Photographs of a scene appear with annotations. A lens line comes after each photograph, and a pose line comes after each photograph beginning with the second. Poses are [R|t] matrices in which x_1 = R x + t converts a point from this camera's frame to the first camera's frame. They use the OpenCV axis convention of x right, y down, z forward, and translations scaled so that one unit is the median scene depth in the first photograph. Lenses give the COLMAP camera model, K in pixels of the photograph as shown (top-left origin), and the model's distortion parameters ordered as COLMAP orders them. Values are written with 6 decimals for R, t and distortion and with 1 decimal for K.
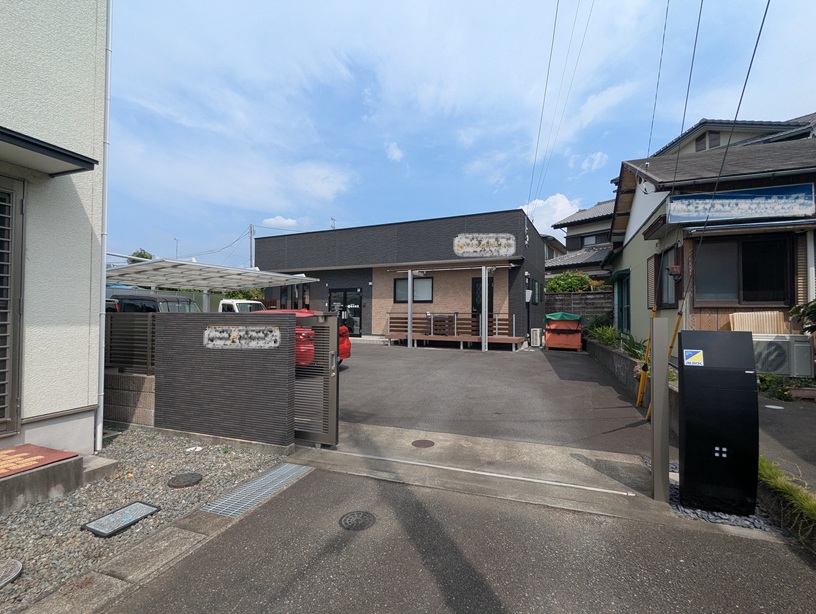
lens RADIAL K [[386.2, 0, 408.0], [0, 386.2, 307.0], [0, 0, 1]] dist [-0.001801, -0.000760]
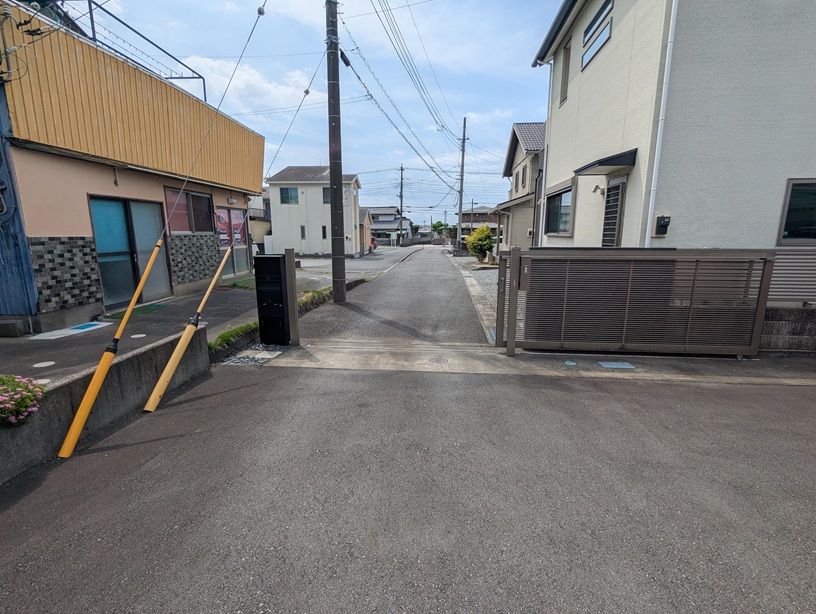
lens RADIAL K [[386.2, 0, 408.0], [0, 386.2, 307.0], [0, 0, 1]] dist [-0.001801, -0.000760]
pose [[-0.969411, 0.039819, -0.242190, 0.132084], [-0.000425, 0.986479, 0.163889, 0.000161], [0.245441, 0.158979, -0.956287, 0.672648]]
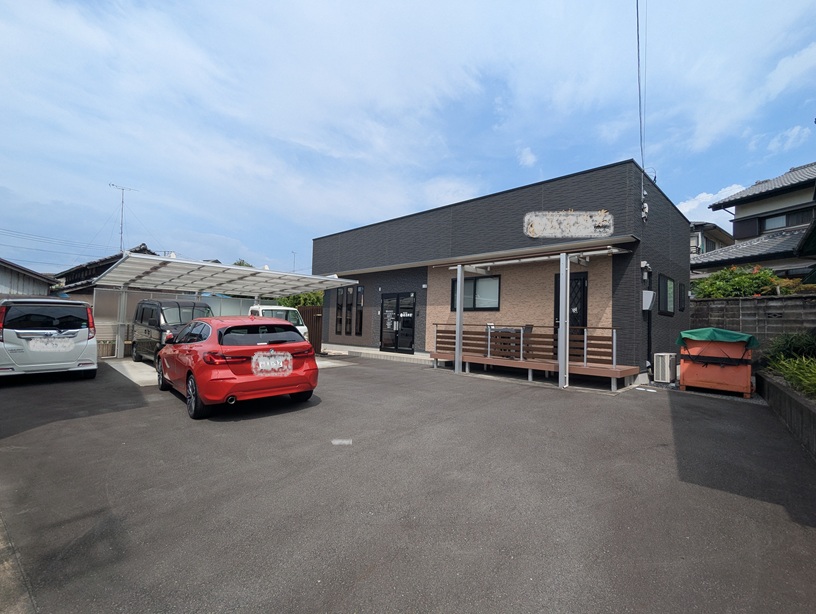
lens RADIAL K [[386.3, 0, 410.6], [0, 386.3, 311.5], [0, 0, 1]] dist [0.000004, 0.001374]
pose [[0.948010, 0.007210, -0.318160, 0.143653], [-0.012895, 0.999793, -0.015764, 0.003551], [0.317980, 0.019047, 0.947906, 0.281094]]
